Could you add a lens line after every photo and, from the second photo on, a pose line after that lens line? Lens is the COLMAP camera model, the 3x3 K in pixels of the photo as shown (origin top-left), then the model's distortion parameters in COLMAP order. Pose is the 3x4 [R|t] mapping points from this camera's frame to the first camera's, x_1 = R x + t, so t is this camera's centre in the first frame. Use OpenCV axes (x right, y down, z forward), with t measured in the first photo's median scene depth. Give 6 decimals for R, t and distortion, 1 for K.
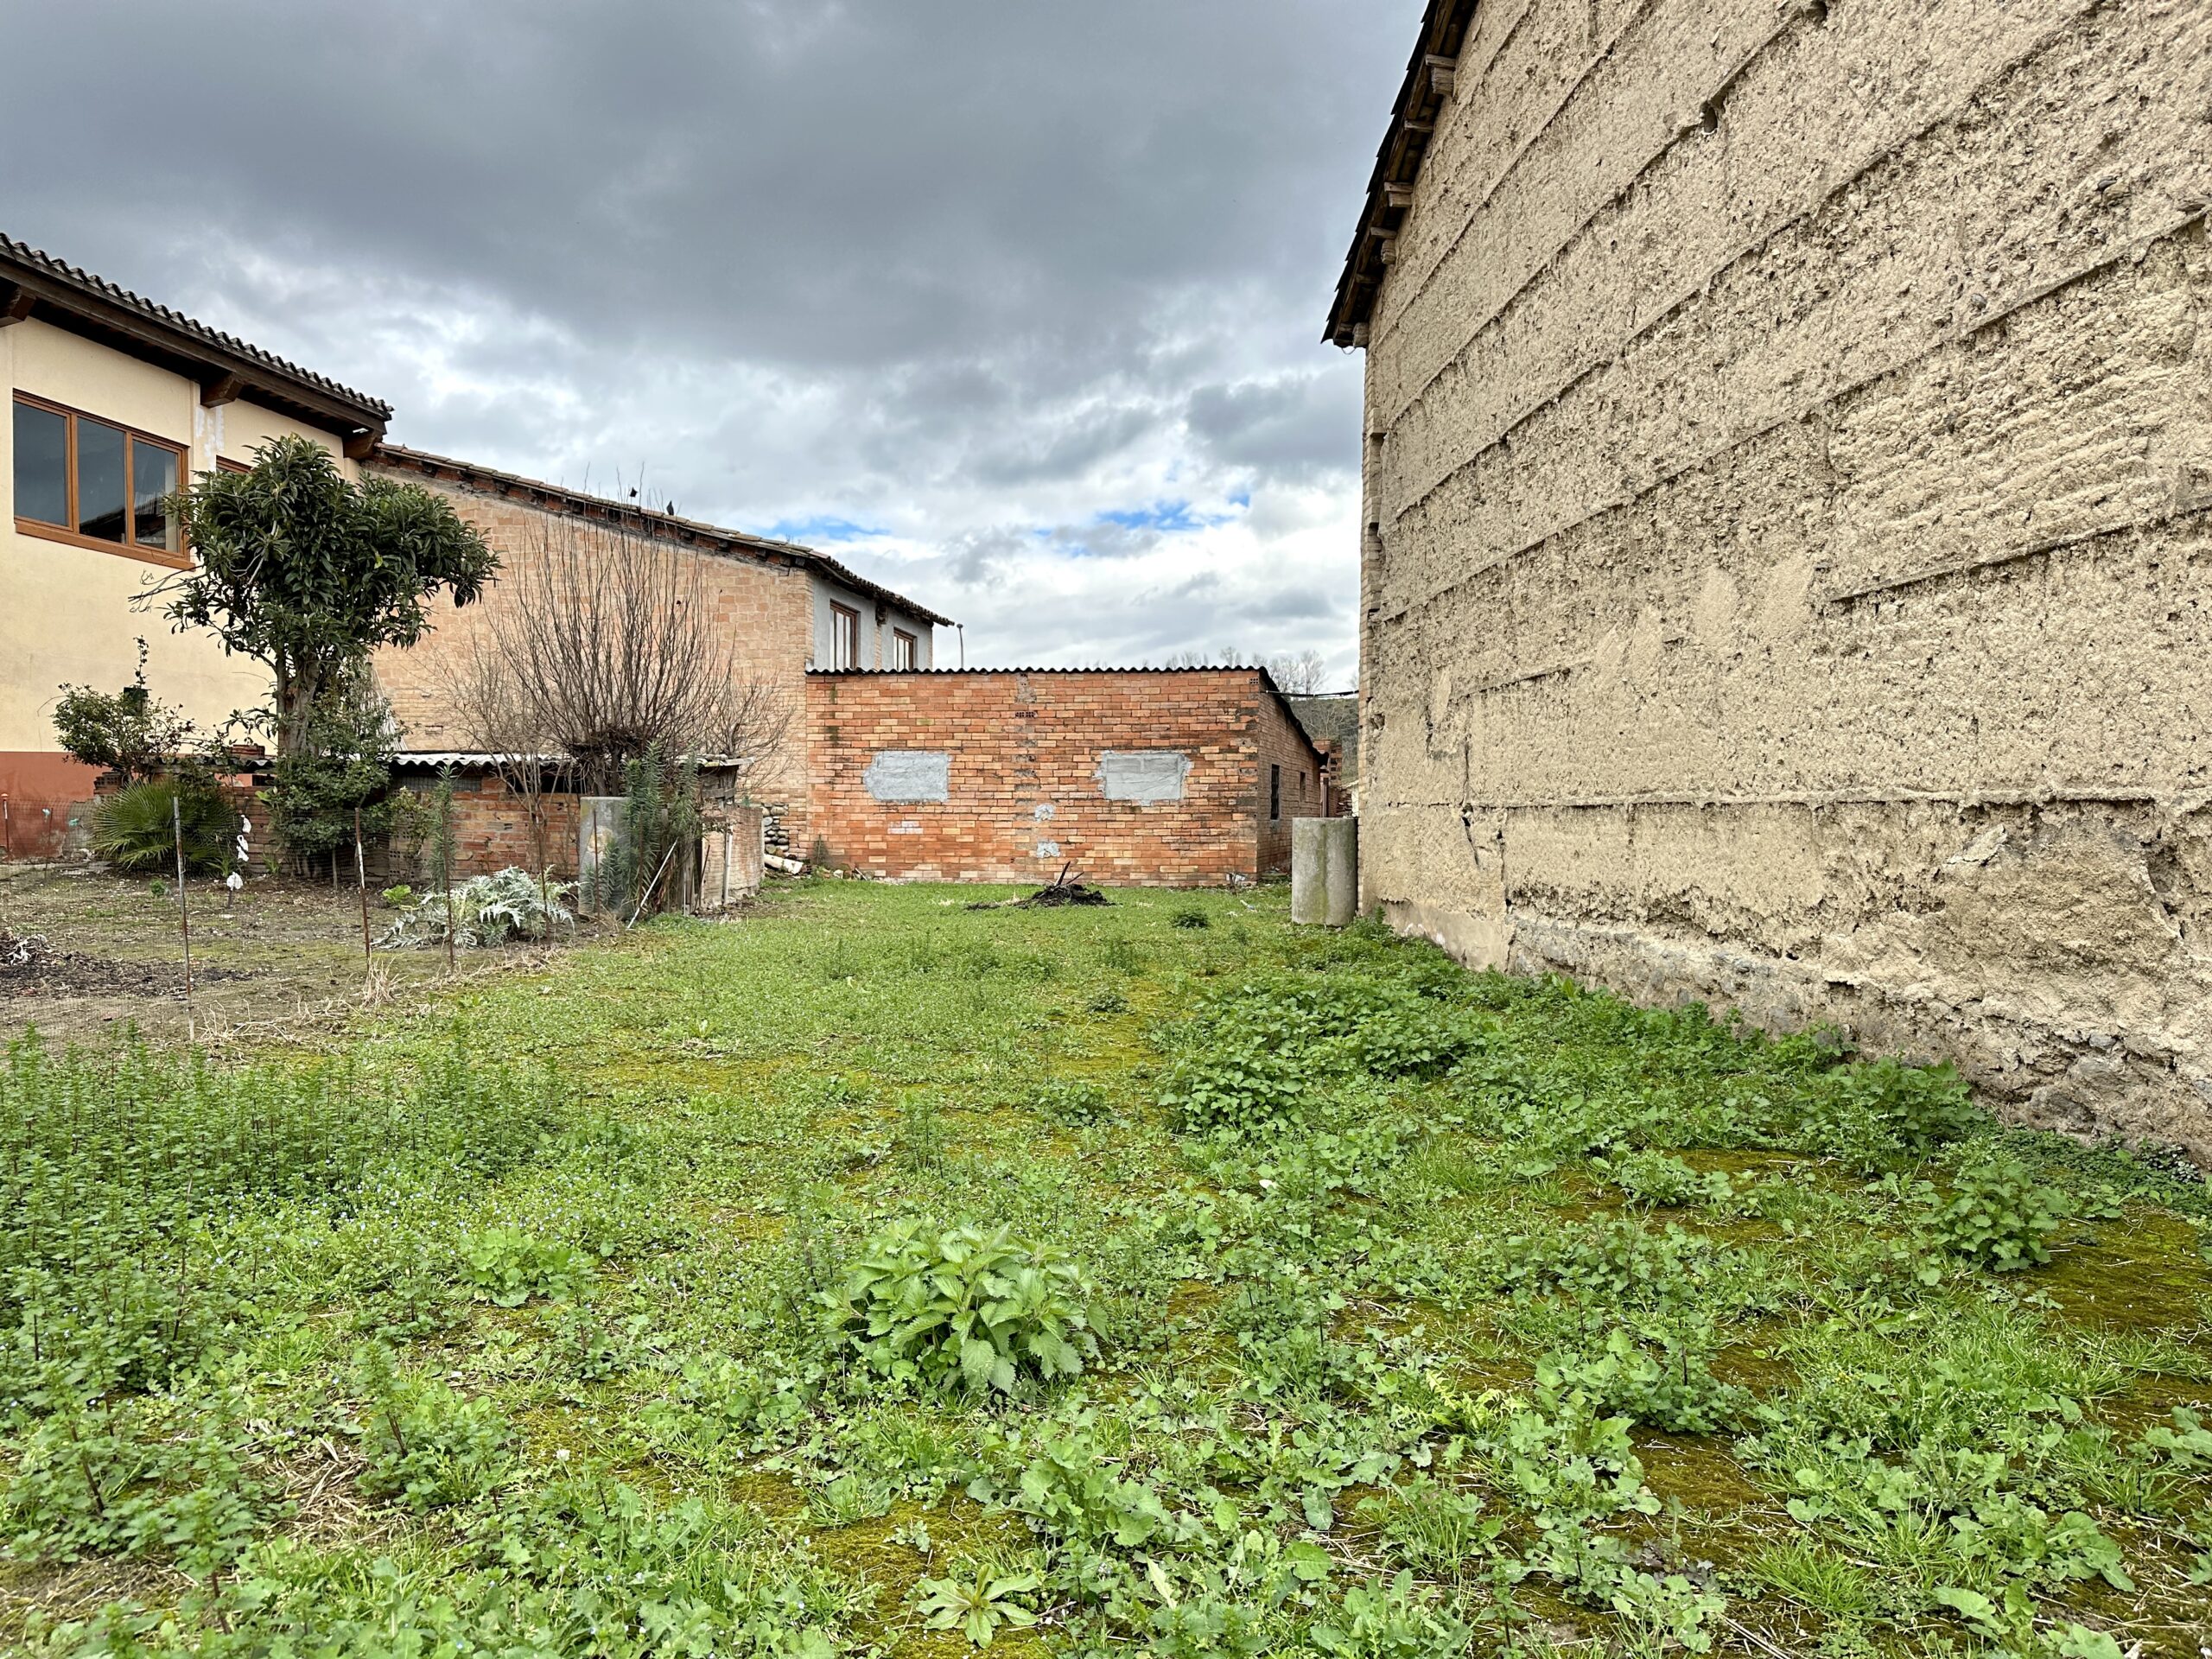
lens RADIAL K [[1534.8, 0, 1098.0], [0, 1534.8, 839.4], [0, 0, 1]] dist [0.072466, -0.084808]
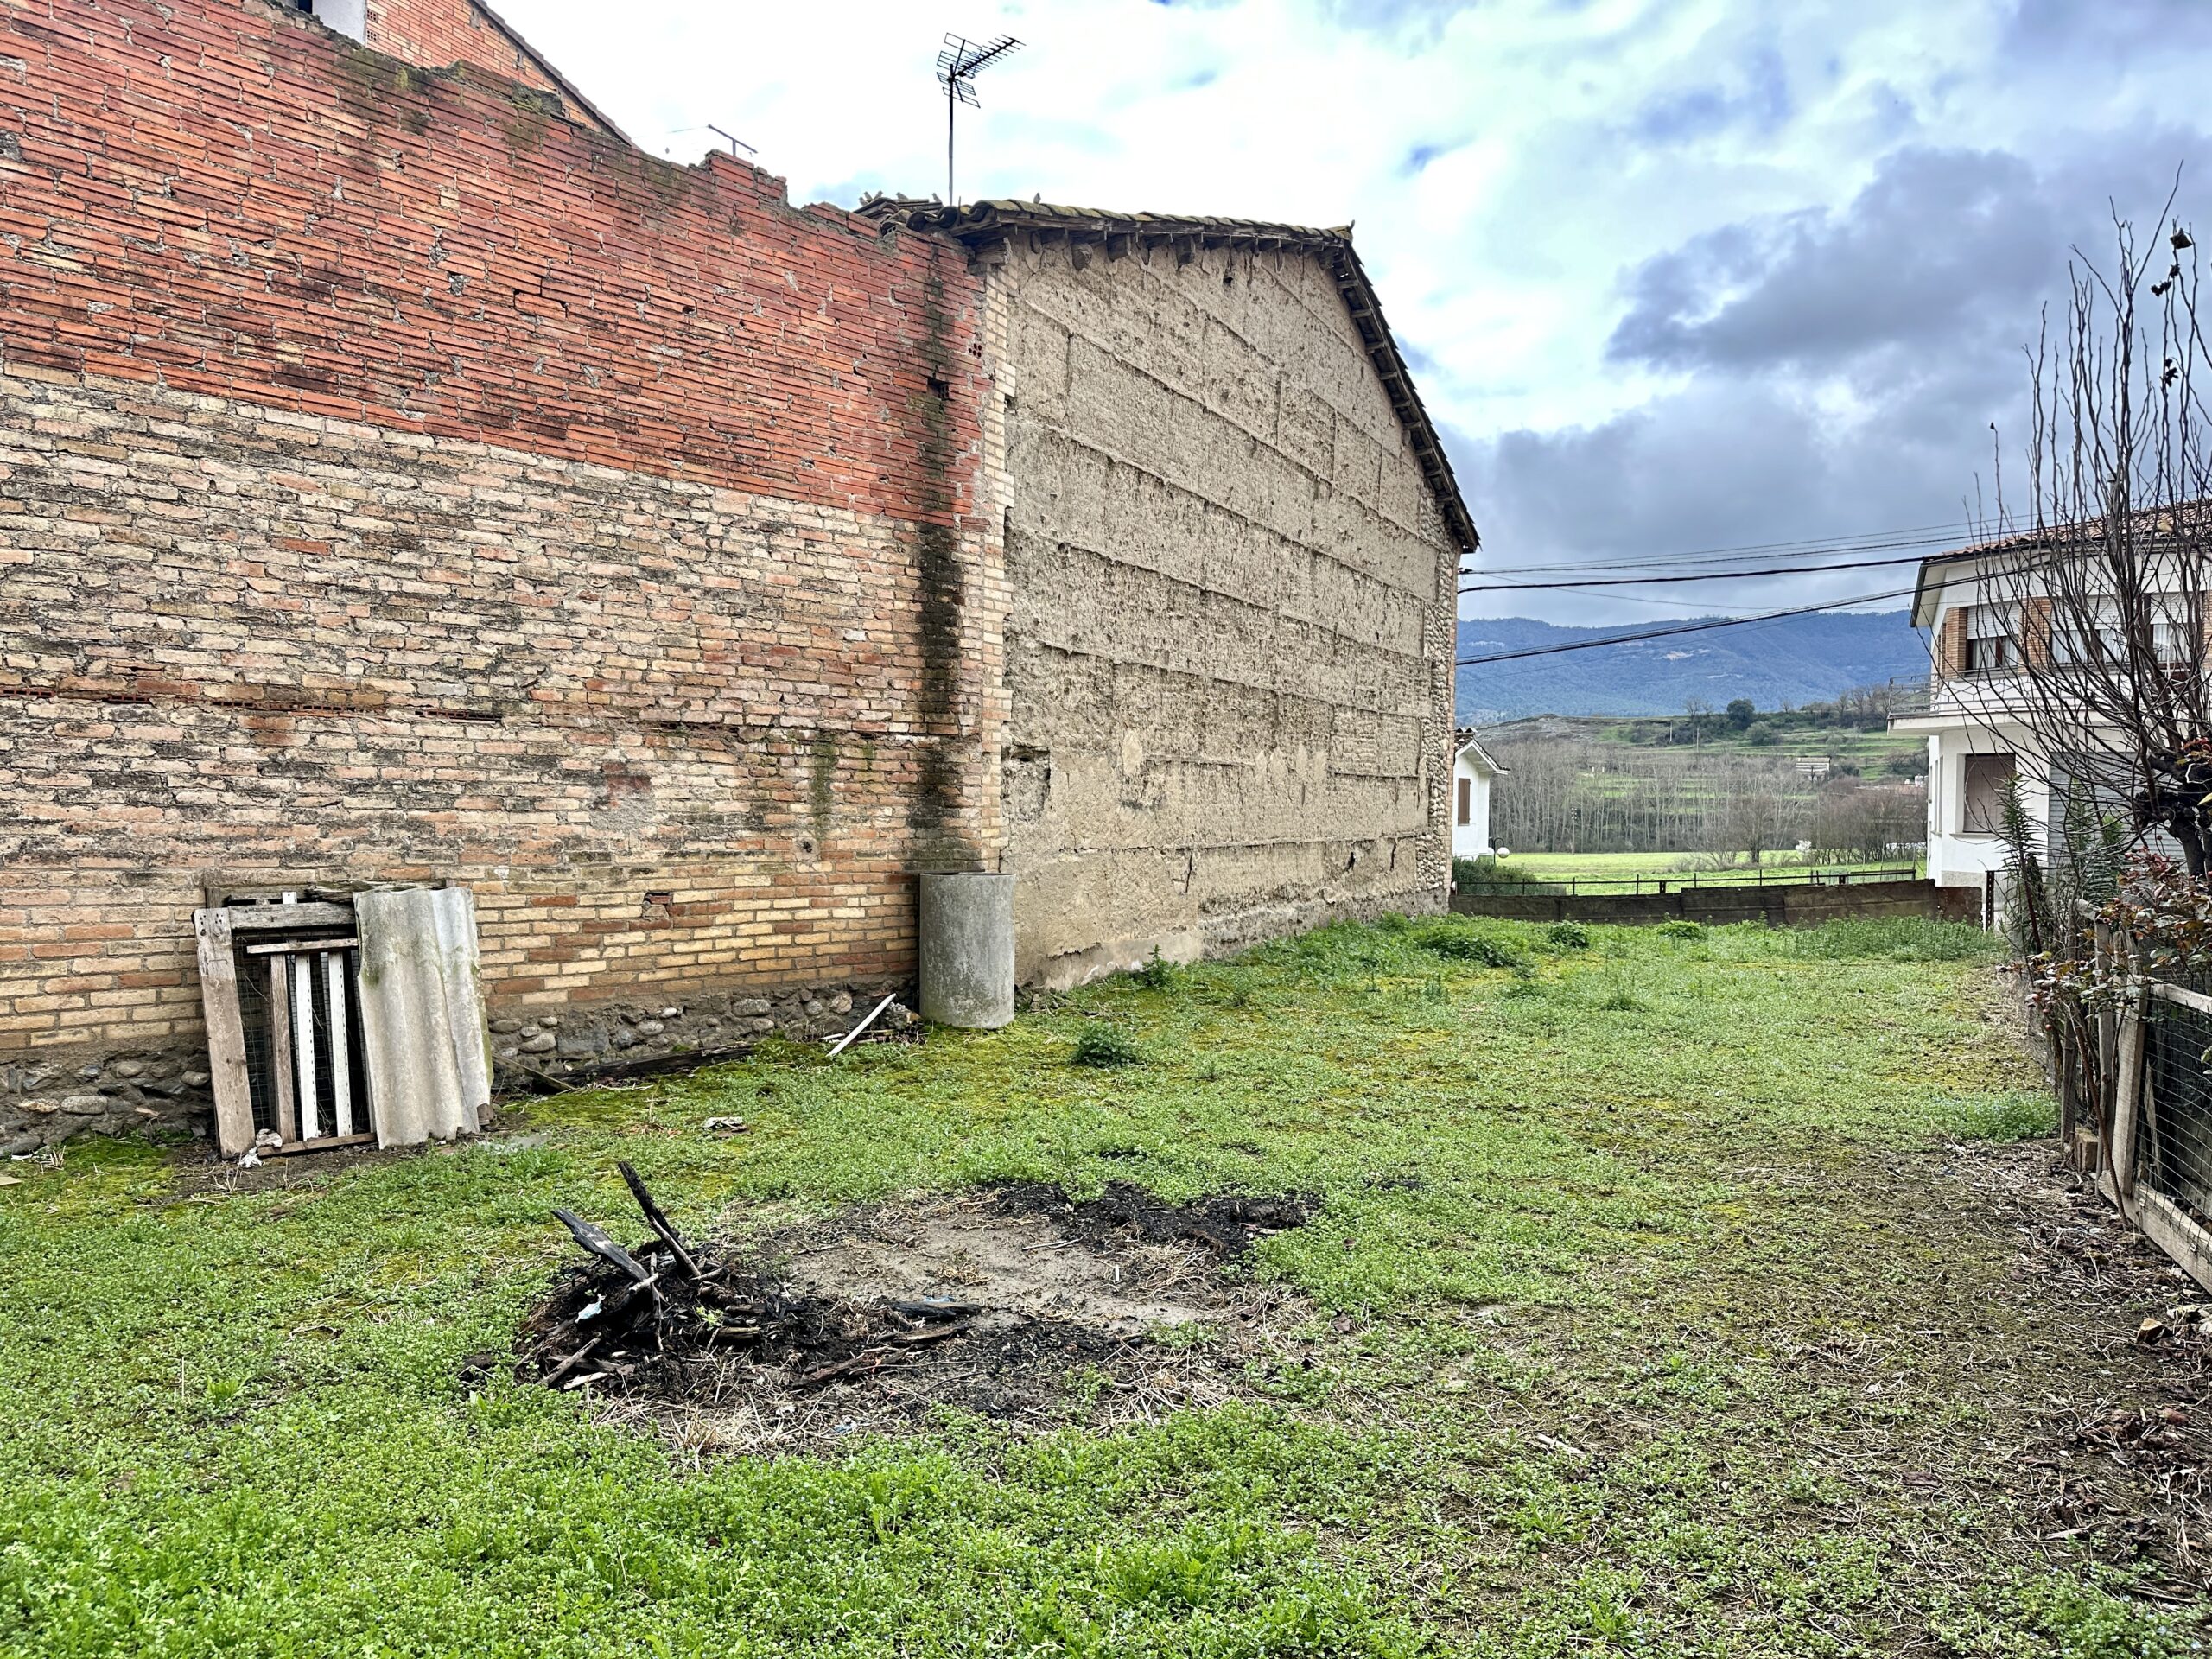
lens RADIAL K [[1534.8, 0, 1095.8], [0, 1534.8, 830.1], [0, 0, 1]] dist [0.072466, -0.084808]
pose [[-0.858384, -0.025642, 0.512367, -0.406226], [-0.009684, 0.999382, 0.033792, -0.090507], [-0.512917, 0.024045, -0.858101, 2.420944]]
